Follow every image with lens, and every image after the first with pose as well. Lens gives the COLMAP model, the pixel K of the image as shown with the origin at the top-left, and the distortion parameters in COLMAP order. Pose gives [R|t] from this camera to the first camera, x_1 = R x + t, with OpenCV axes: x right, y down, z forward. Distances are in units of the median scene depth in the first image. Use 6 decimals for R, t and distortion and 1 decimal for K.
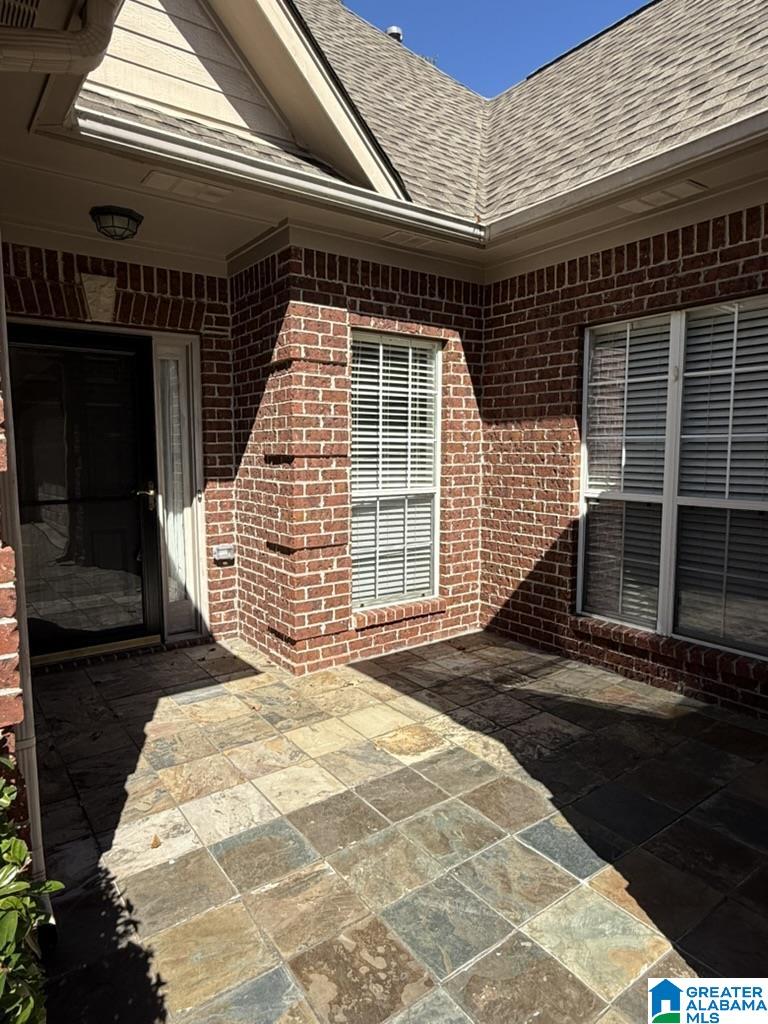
lens RADIAL K [[619.6, 0, 386.1], [0, 619.6, 510.4], [0, 0, 1]] dist [-0.001641, 0.001182]
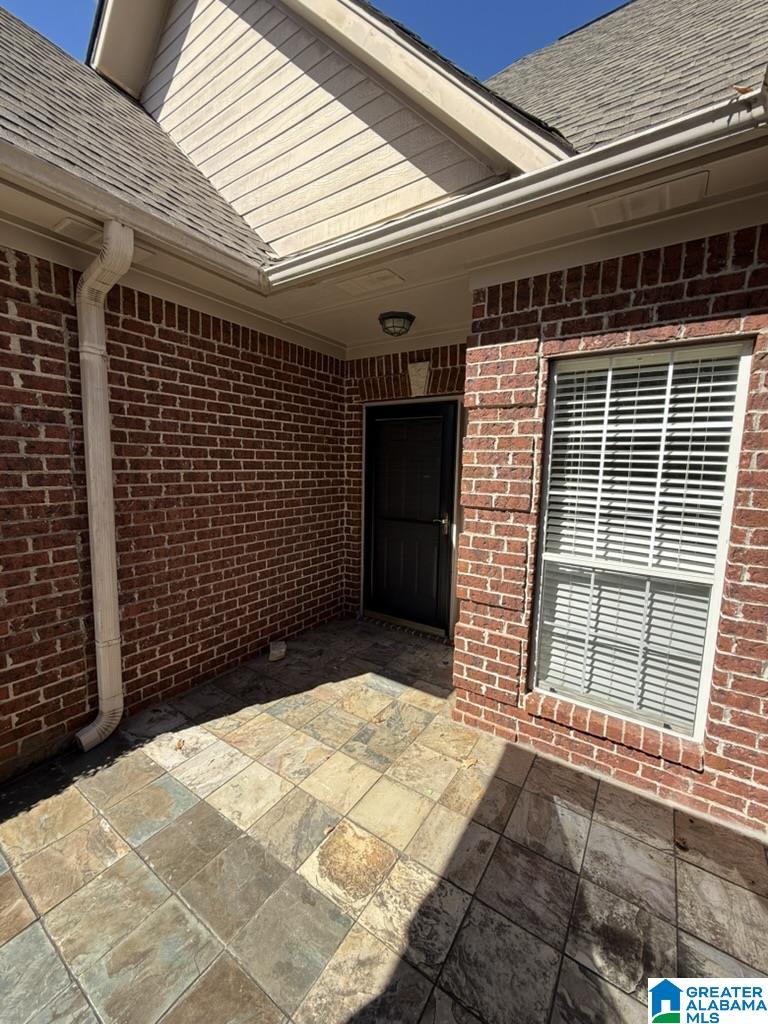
lens RADIAL K [[408.0, 0, 383.9], [0, 408.0, 511.0], [0, 0, 1]] dist [-0.000475, 0.000127]
pose [[0.345867, 0.117269, -0.930926, 0.401666], [-0.118791, 0.989648, 0.080532, -0.113300], [0.930733, 0.082732, 0.356217, 0.625114]]
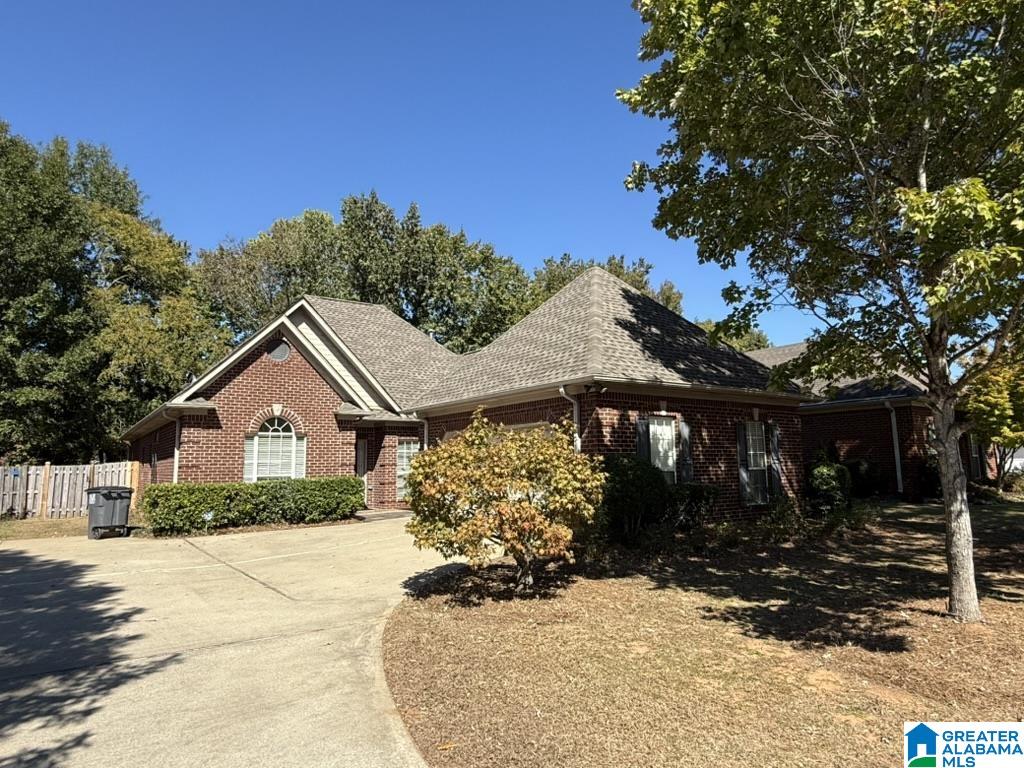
lens RADIAL K [[619.6, 0, 511.5], [0, 619.6, 383.7], [0, 0, 1]] dist [-0.001641, 0.001182]
pose [[0.999906, -0.011196, -0.007868, 0.920043], [0.008991, 0.970972, -0.239024, 0.481411], [0.010315, 0.238931, 0.970982, -4.020750]]
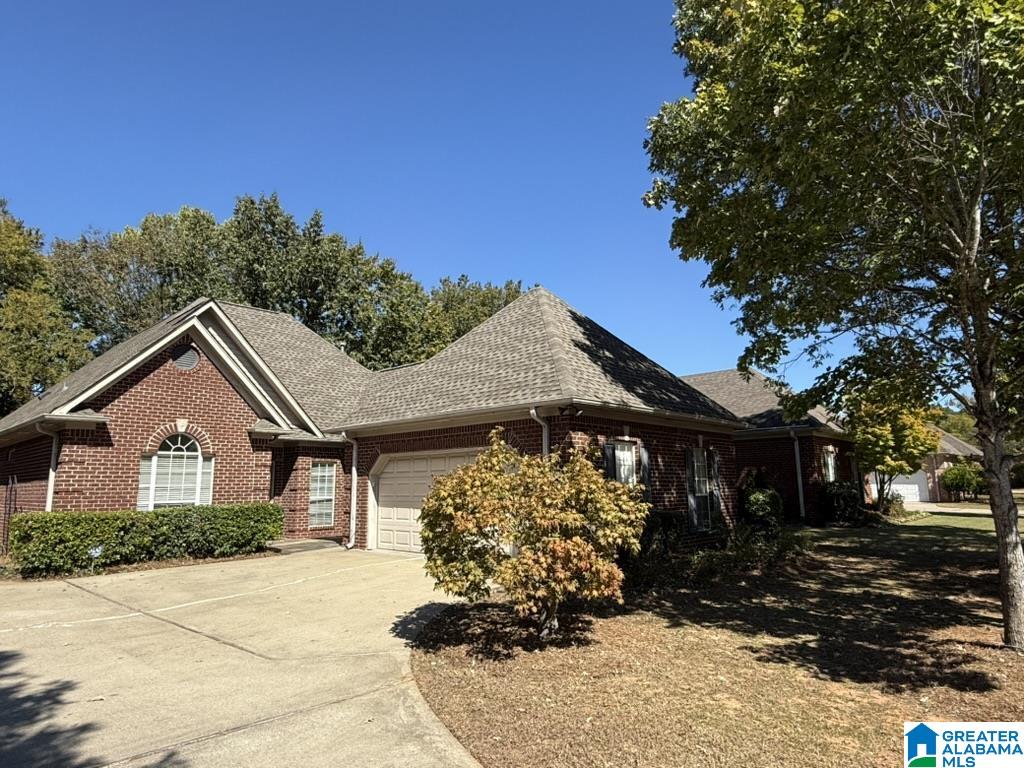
lens RADIAL K [[619.6, 0, 511.2], [0, 619.6, 383.6], [0, 0, 1]] dist [-0.001641, 0.001182]
pose [[0.981143, 0.025285, 0.191621, 0.501754], [0.027912, 0.962479, -0.269918, 0.435123], [-0.191256, 0.270176, 0.943624, -3.792685]]
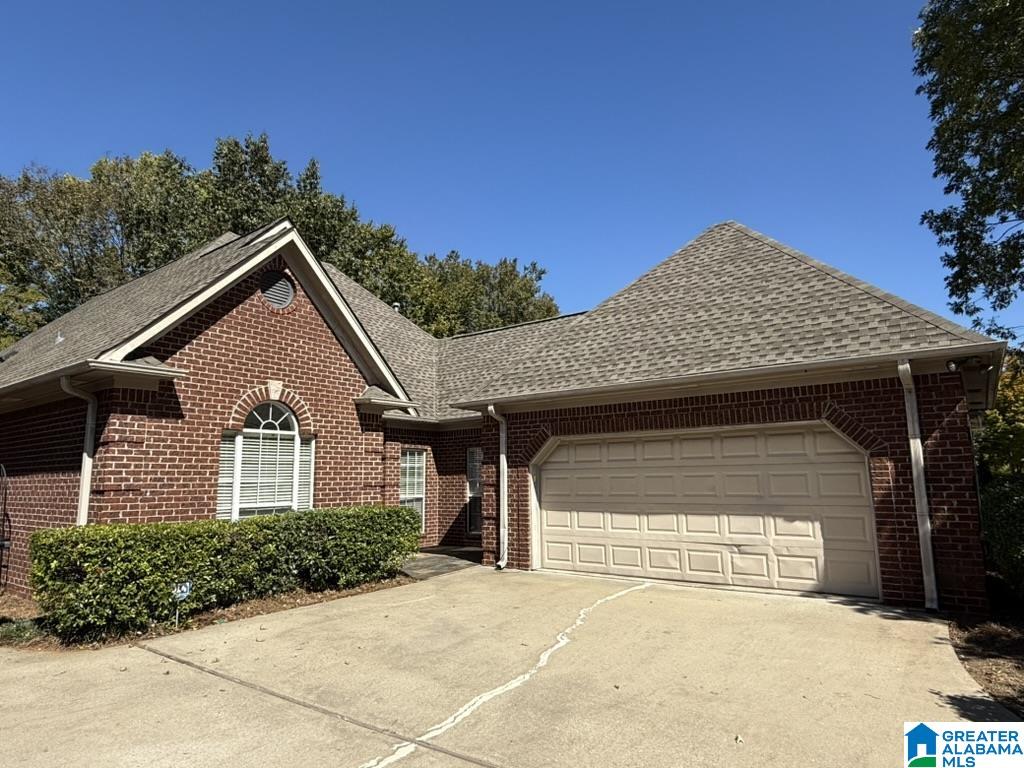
lens RADIAL K [[619.6, 0, 509.8], [0, 619.6, 385.1], [0, 0, 1]] dist [-0.001641, 0.001182]
pose [[0.955186, 0.038744, 0.293461, -0.506052], [0.039366, 0.965964, -0.255664, 0.274754], [-0.293378, 0.255759, 0.921150, -2.455143]]
